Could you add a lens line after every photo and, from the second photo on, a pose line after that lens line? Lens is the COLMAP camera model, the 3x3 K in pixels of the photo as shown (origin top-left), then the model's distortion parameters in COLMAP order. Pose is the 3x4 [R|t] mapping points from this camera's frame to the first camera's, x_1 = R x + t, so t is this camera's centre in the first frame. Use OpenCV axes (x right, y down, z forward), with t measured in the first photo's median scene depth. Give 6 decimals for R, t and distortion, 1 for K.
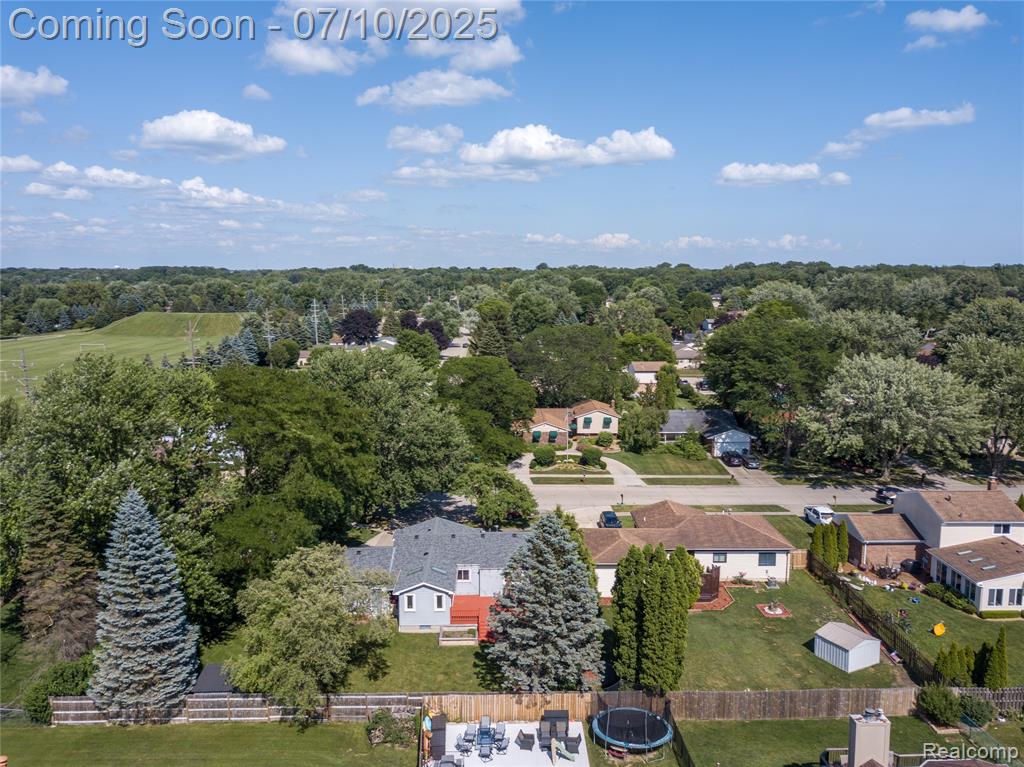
lens RADIAL K [[776.5, 0, 510.2], [0, 776.5, 387.6], [0, 0, 1]] dist [0.010346, 0.006193]
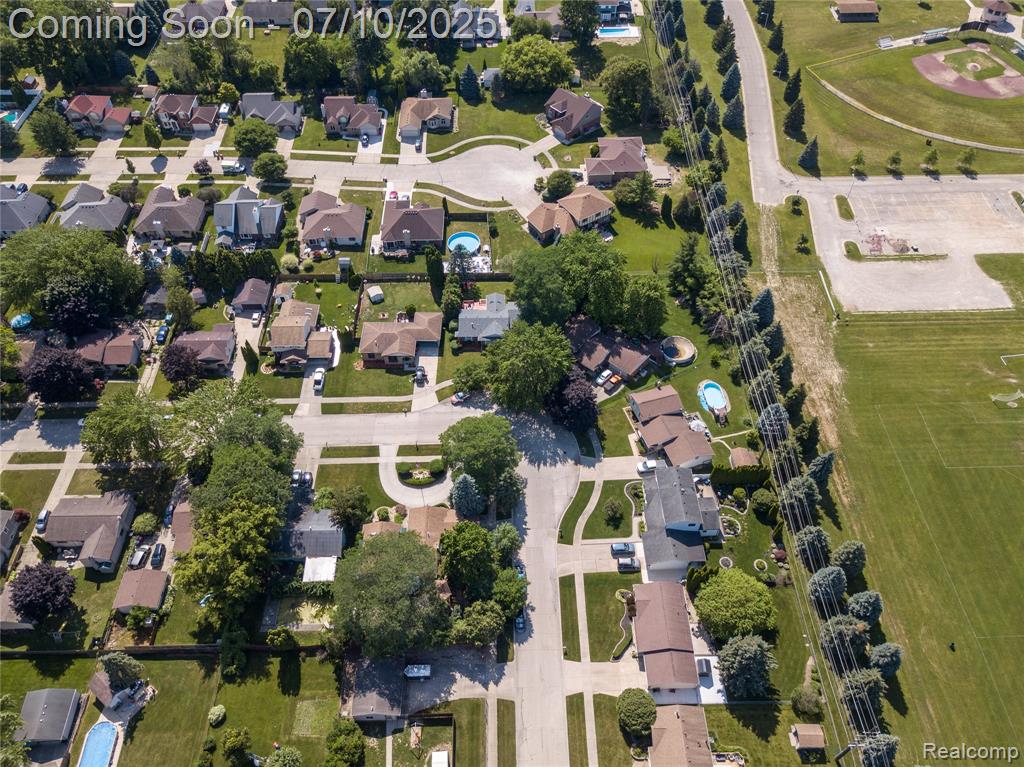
lens RADIAL K [[776.5, 0, 510.2], [0, 776.5, 387.6], [0, 0, 1]] dist [0.010346, 0.006193]
pose [[-0.999926, -0.005795, 0.010689, -0.179378], [0.006241, 0.509859, 0.860235, -2.025831], [-0.010435, 0.860238, -0.509785, 2.580793]]
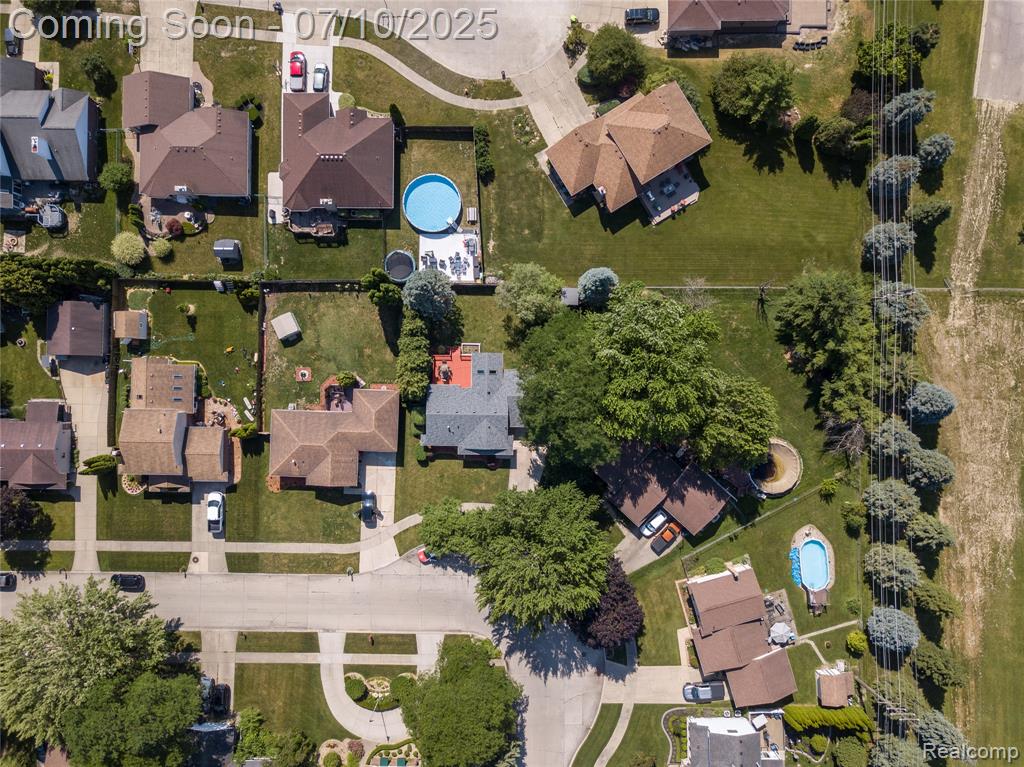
lens RADIAL K [[776.5, 0, 510.2], [0, 776.5, 387.6], [0, 0, 1]] dist [0.010346, 0.006193]
pose [[-0.999501, -0.031514, -0.002118, -0.142143], [0.001979, -0.129430, 0.991587, -1.444181], [-0.031523, 0.991088, 0.129428, 0.714546]]
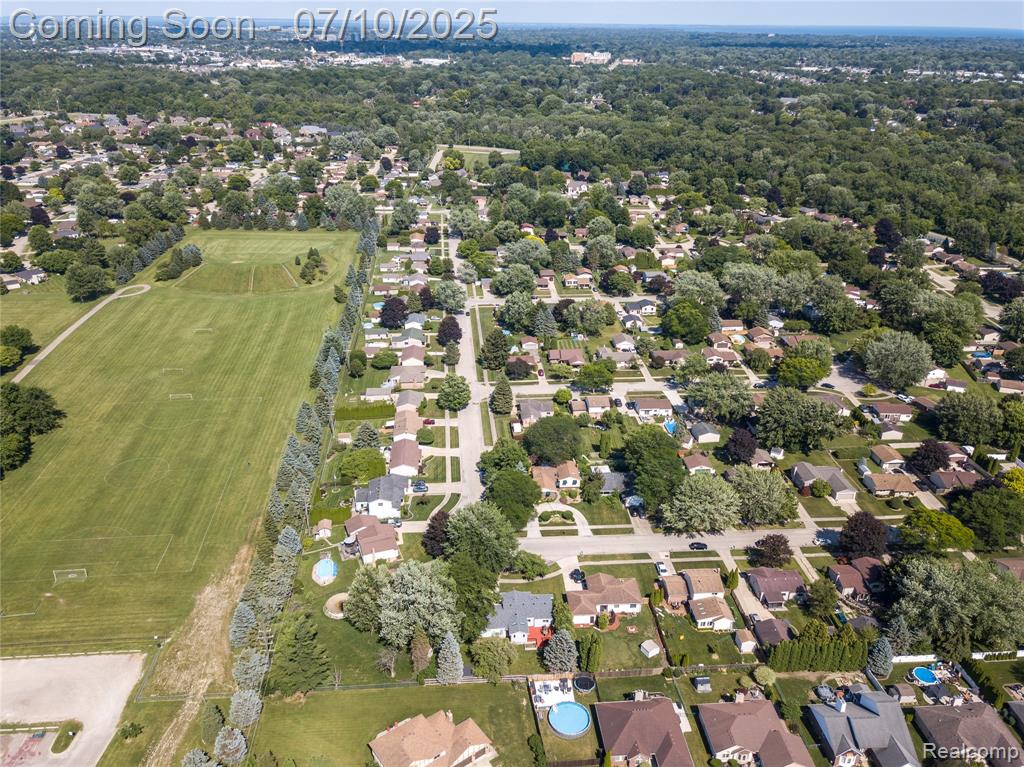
lens RADIAL K [[776.5, 0, 510.2], [0, 776.5, 387.6], [0, 0, 1]] dist [0.010346, 0.006193]
pose [[0.998251, -0.020029, 0.055628, -0.258031], [0.003046, 0.957040, 0.289938, -1.362602], [-0.059045, -0.289262, 0.955427, -1.449507]]
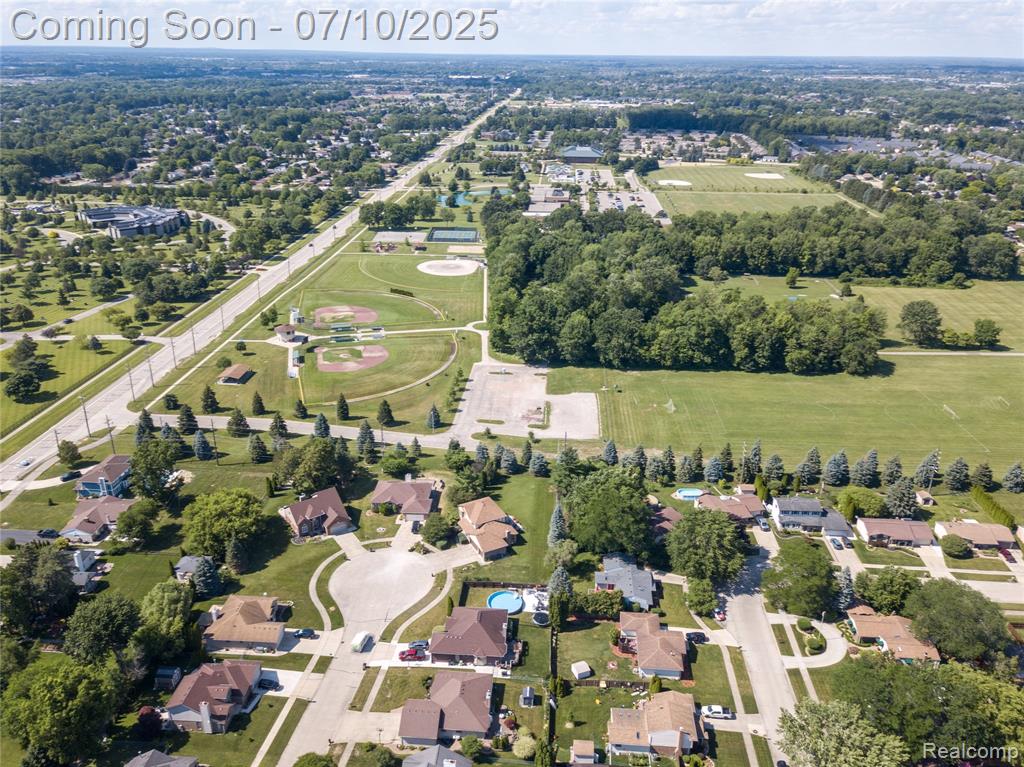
lens RADIAL K [[776.5, 0, 510.2], [0, 776.5, 387.6], [0, 0, 1]] dist [0.010346, 0.006193]
pose [[-0.095597, 0.386581, -0.917288, 2.349102], [-0.148901, 0.905586, 0.397168, -1.539880], [0.984220, 0.174553, -0.029009, 0.502571]]
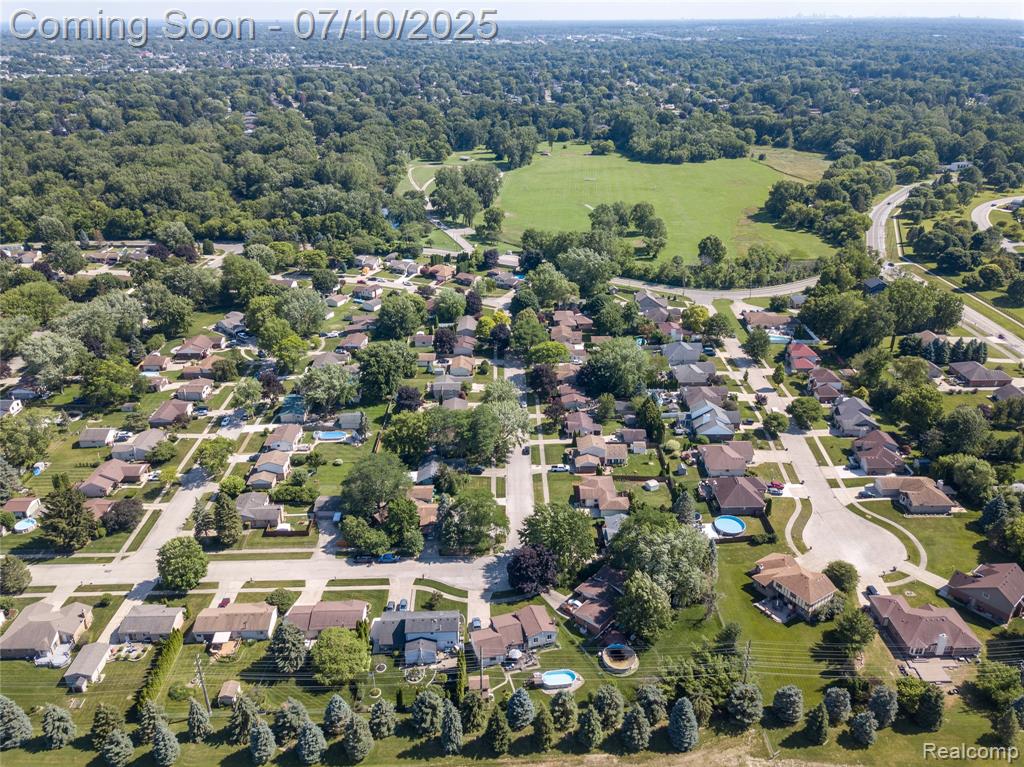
lens RADIAL K [[776.5, 0, 510.2], [0, 776.5, 387.6], [0, 0, 1]] dist [0.010346, 0.006193]
pose [[0.007650, -0.430831, 0.902400, -2.697905], [0.149475, 0.892780, 0.424971, -1.754118], [-0.988736, 0.131636, 0.071228, 1.147913]]
